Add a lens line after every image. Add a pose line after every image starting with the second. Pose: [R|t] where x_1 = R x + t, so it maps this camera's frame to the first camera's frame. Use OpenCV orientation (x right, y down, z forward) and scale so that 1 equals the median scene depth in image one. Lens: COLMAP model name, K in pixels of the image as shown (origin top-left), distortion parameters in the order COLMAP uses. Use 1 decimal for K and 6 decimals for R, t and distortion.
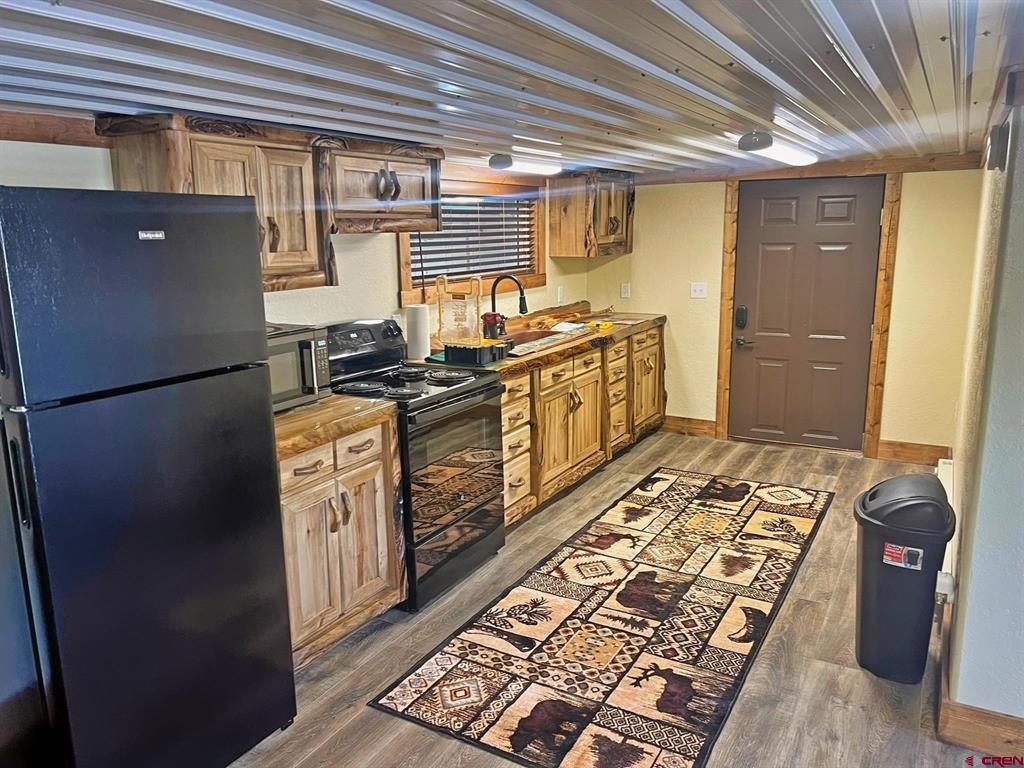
lens RADIAL K [[770.5, 0, 512.3], [0, 770.5, 388.6], [0, 0, 1]] dist [0.064865, -0.108587]
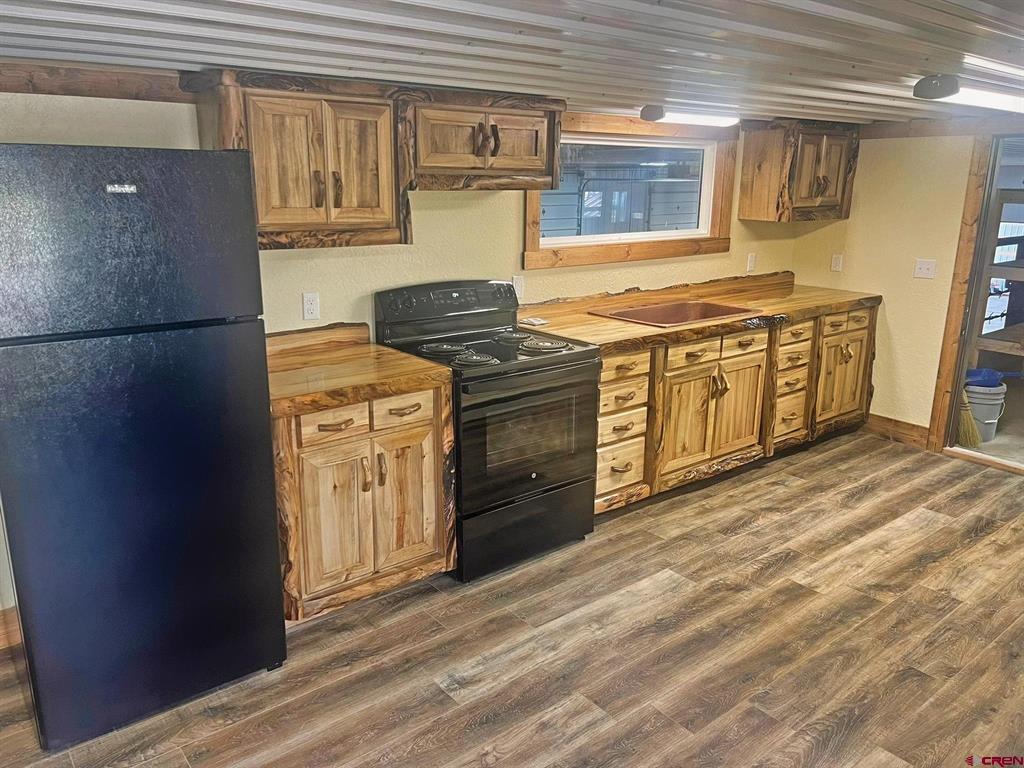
lens RADIAL K [[776.9, 0, 512.0], [0, 776.9, 384.0], [0, 0, 1]] dist [0.068498, -0.112225]
pose [[0.930643, 0.114559, -0.347534, 0.223784], [-0.096725, 0.992965, 0.068300, -0.031884], [0.352913, -0.029948, 0.935177, 0.100759]]
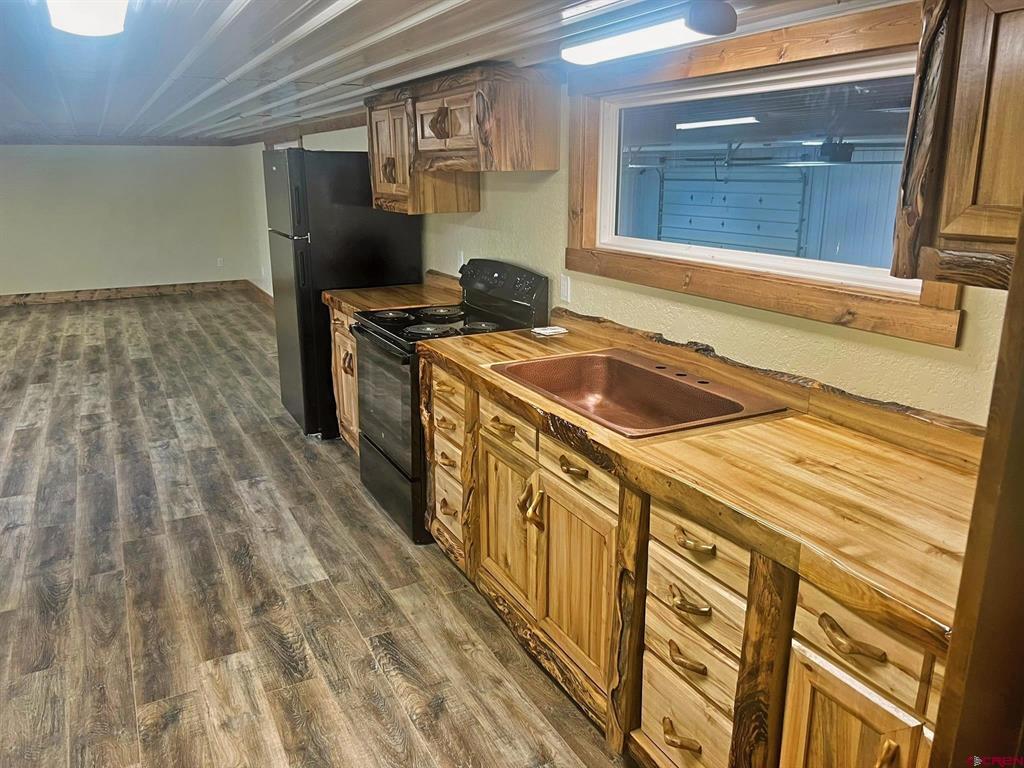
lens RADIAL K [[776.9, 0, 512.0], [0, 776.9, 384.0], [0, 0, 1]] dist [0.068498, -0.112225]
pose [[-0.547714, 0.235004, -0.802983, 0.645583], [-0.167187, 0.909644, 0.380258, -0.337140], [0.819791, 0.342521, -0.458935, 1.570291]]
